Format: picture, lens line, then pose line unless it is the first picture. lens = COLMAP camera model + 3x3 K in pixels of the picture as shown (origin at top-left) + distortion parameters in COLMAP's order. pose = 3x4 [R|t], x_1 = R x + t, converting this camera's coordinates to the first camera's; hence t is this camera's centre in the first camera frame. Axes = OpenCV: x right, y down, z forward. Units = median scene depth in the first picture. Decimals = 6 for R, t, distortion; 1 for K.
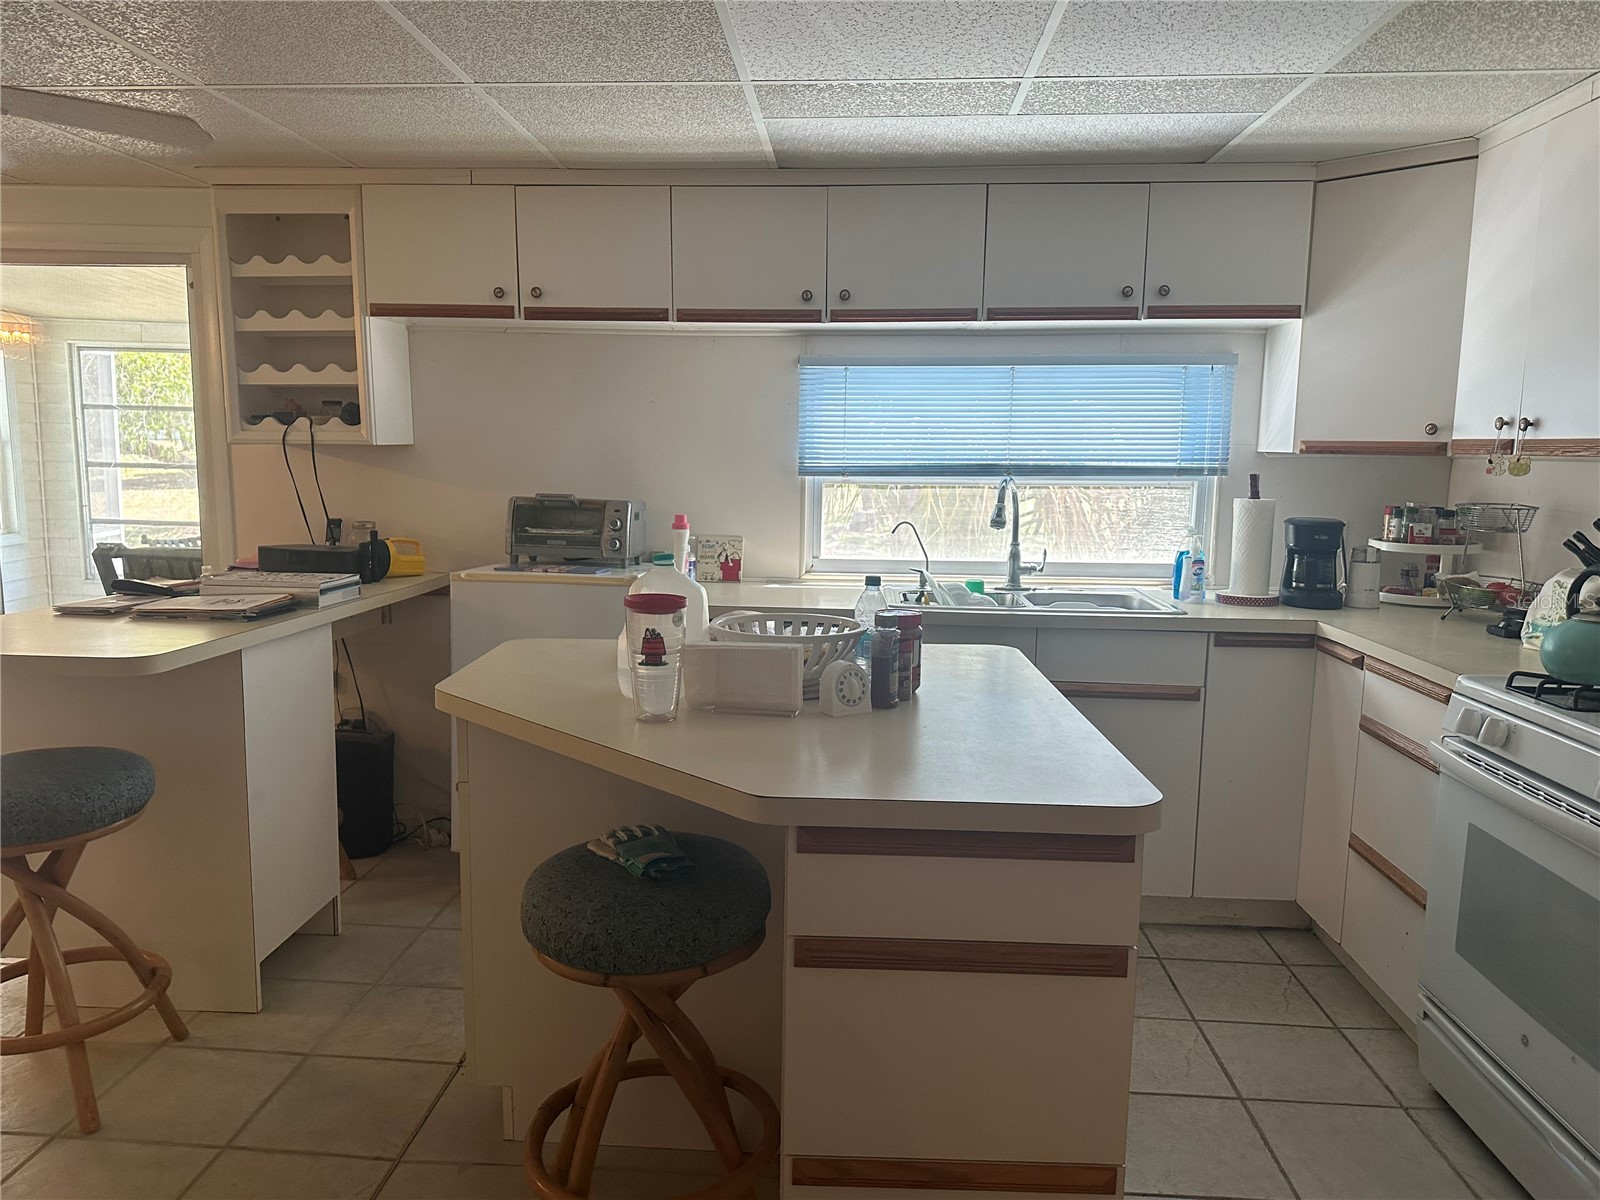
lens RADIAL K [[1150.6, 0, 799.0], [0, 1150.6, 616.1], [0, 0, 1]] dist [0.009228, -0.011231]
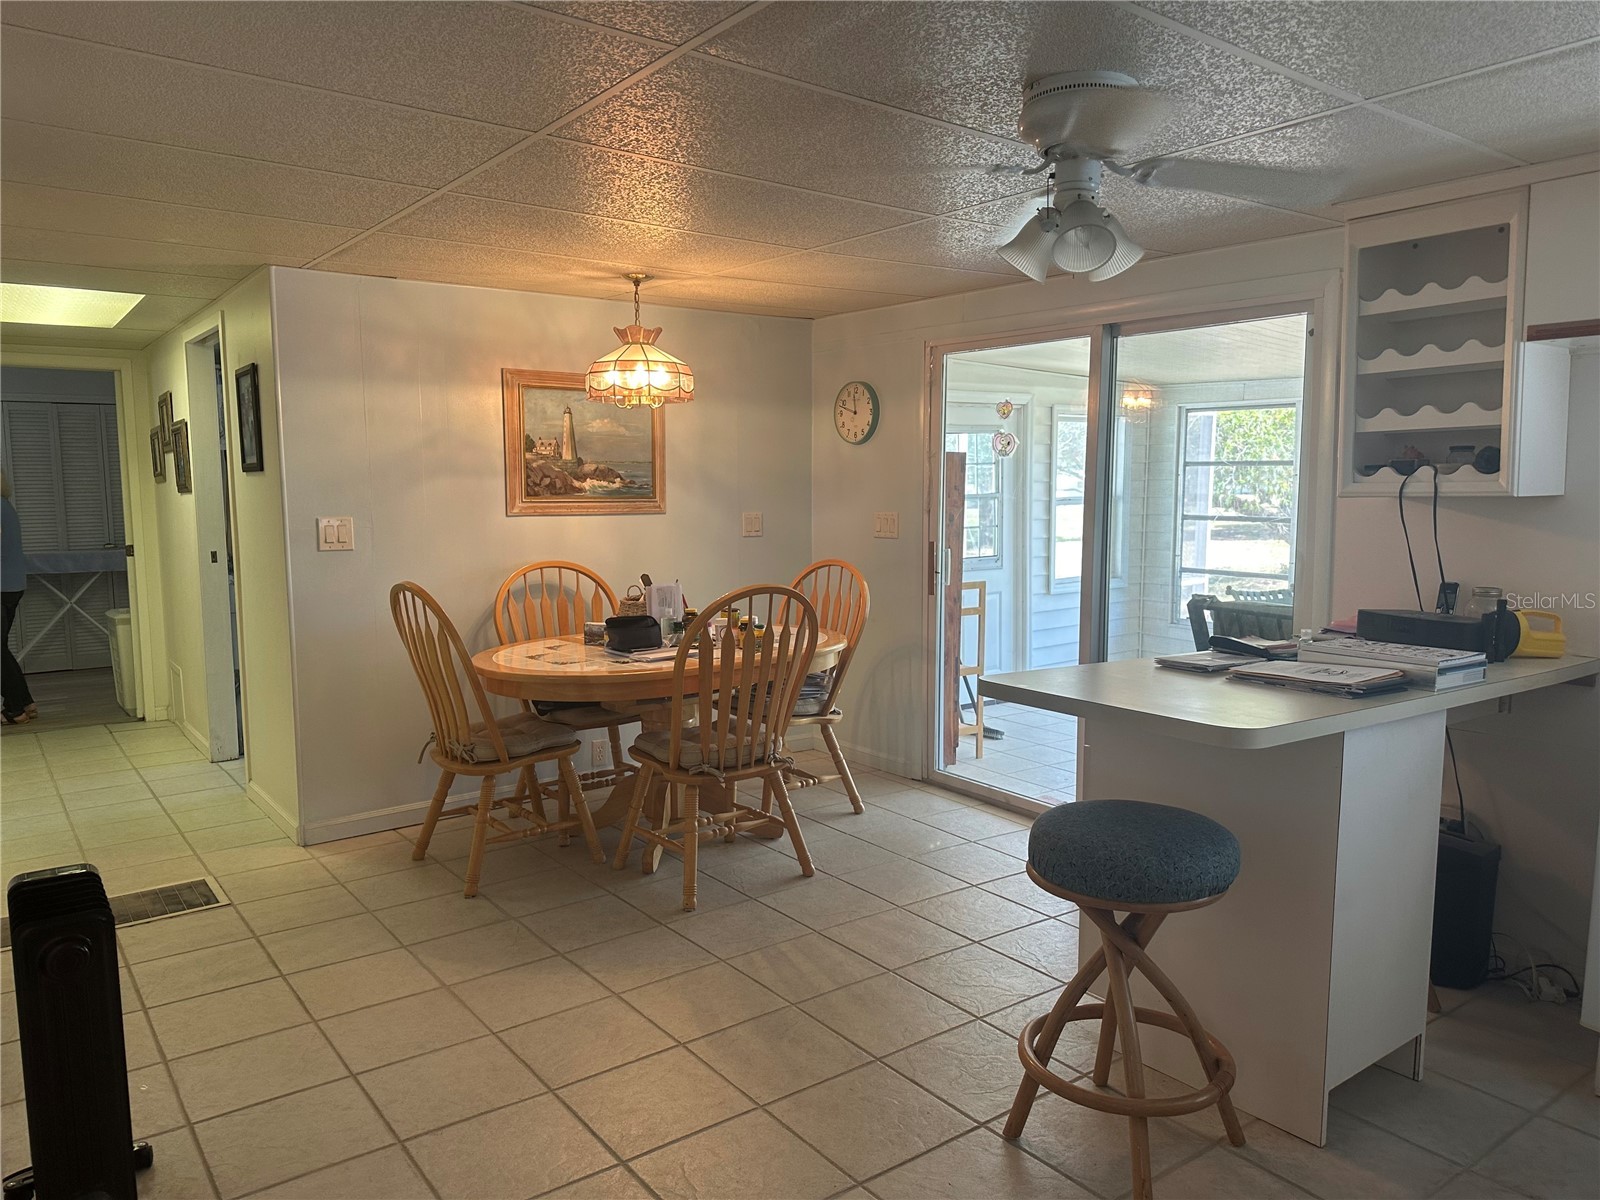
lens RADIAL K [[1114.5, 0, 800.5], [0, 1114.5, 570.1], [0, 0, 1]] dist [0.002687, -0.030602]
pose [[0.646499, 0.038814, -0.761927, -0.094779], [-0.101095, 0.994256, -0.035131, -0.017481], [0.756187, 0.099739, 0.646709, 0.109920]]
